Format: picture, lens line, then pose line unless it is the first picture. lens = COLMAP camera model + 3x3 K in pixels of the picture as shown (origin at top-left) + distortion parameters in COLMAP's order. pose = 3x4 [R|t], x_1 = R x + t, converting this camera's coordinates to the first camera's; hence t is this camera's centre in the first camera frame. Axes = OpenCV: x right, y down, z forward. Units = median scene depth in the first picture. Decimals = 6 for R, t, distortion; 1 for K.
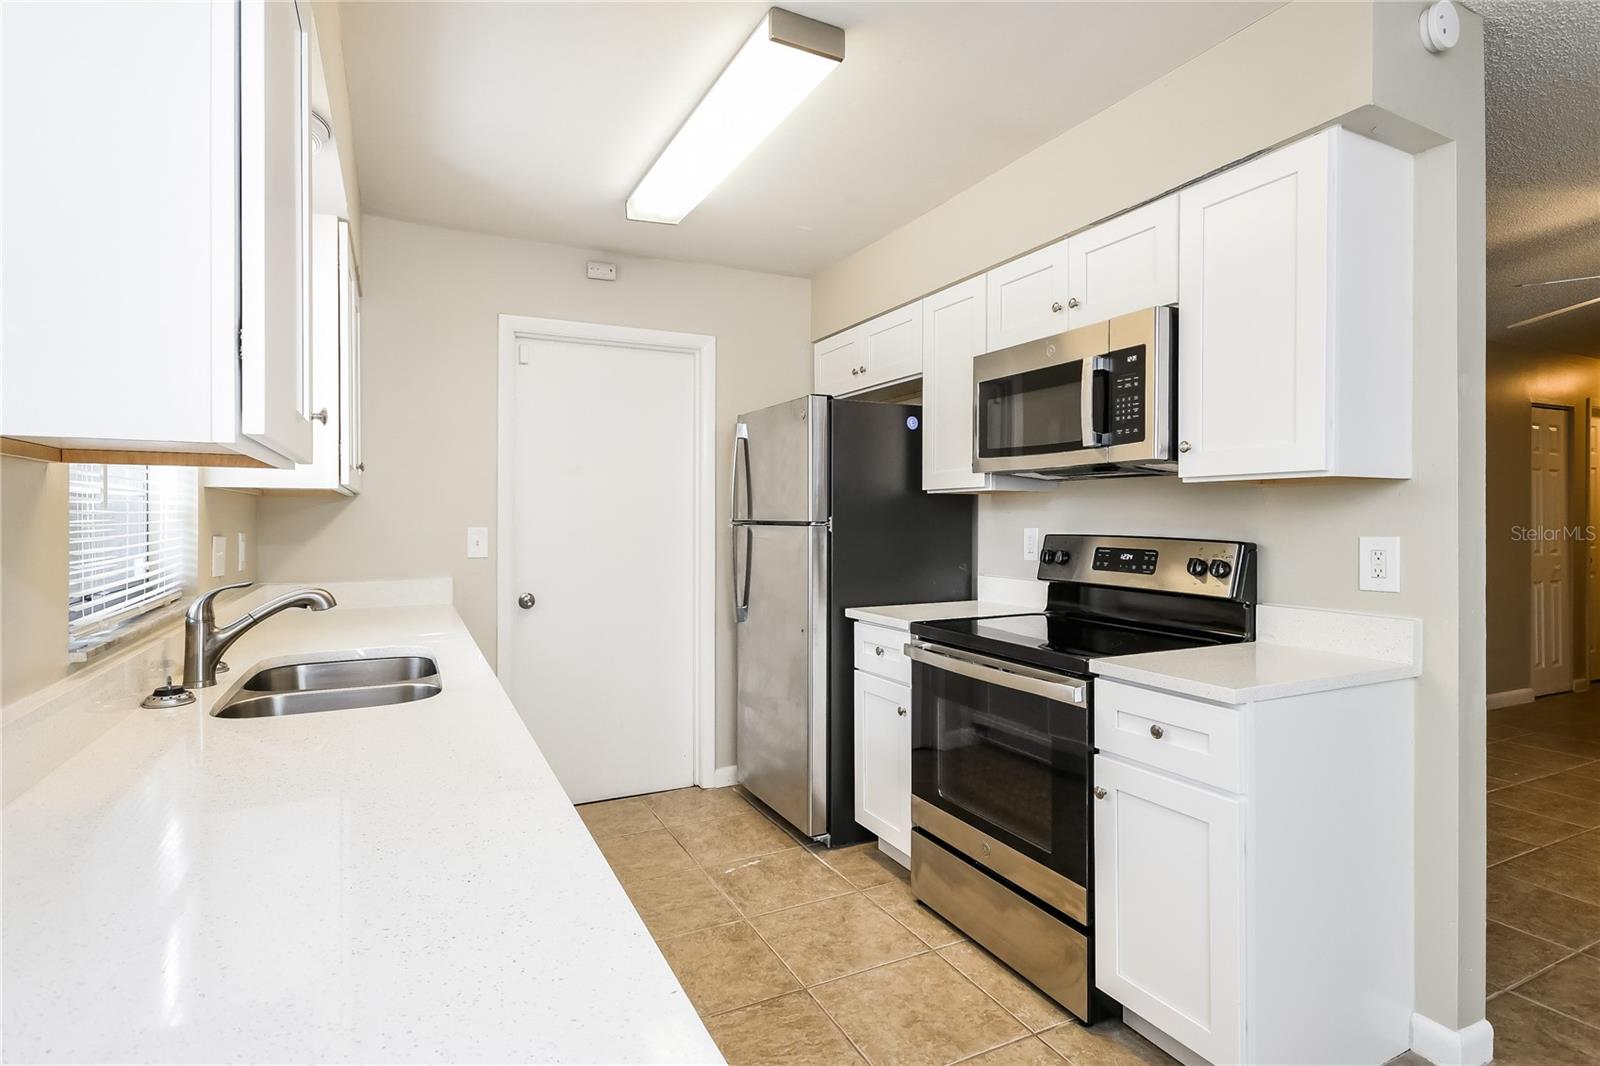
lens RADIAL K [[815.0, 0, 796.1], [0, 815.0, 528.6], [0, 0, 1]] dist [0.006620, -0.001209]
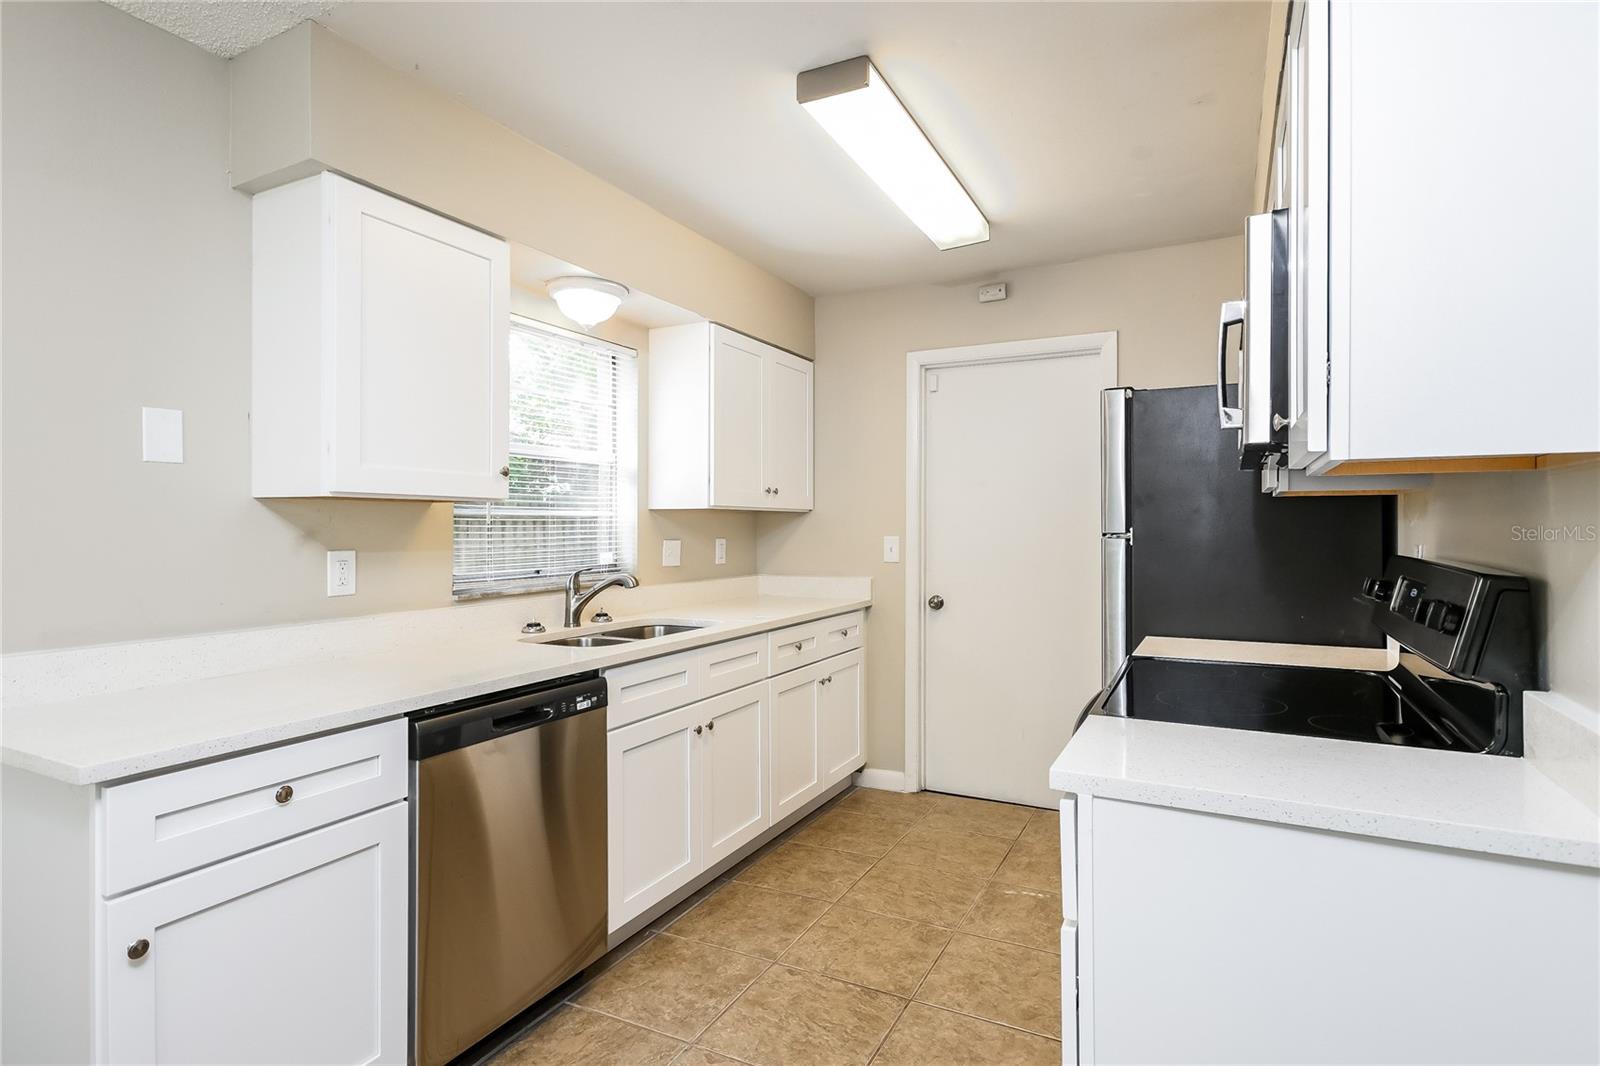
lens RADIAL K [[815.0, 0, 791.9], [0, 815.0, 531.8], [0, 0, 1]] dist [0.006620, -0.001209]
pose [[0.591515, 0.005453, -0.806276, 0.524915], [-0.010446, 0.999945, -0.000901, -0.006432], [0.806227, 0.008955, 0.591539, 0.203413]]
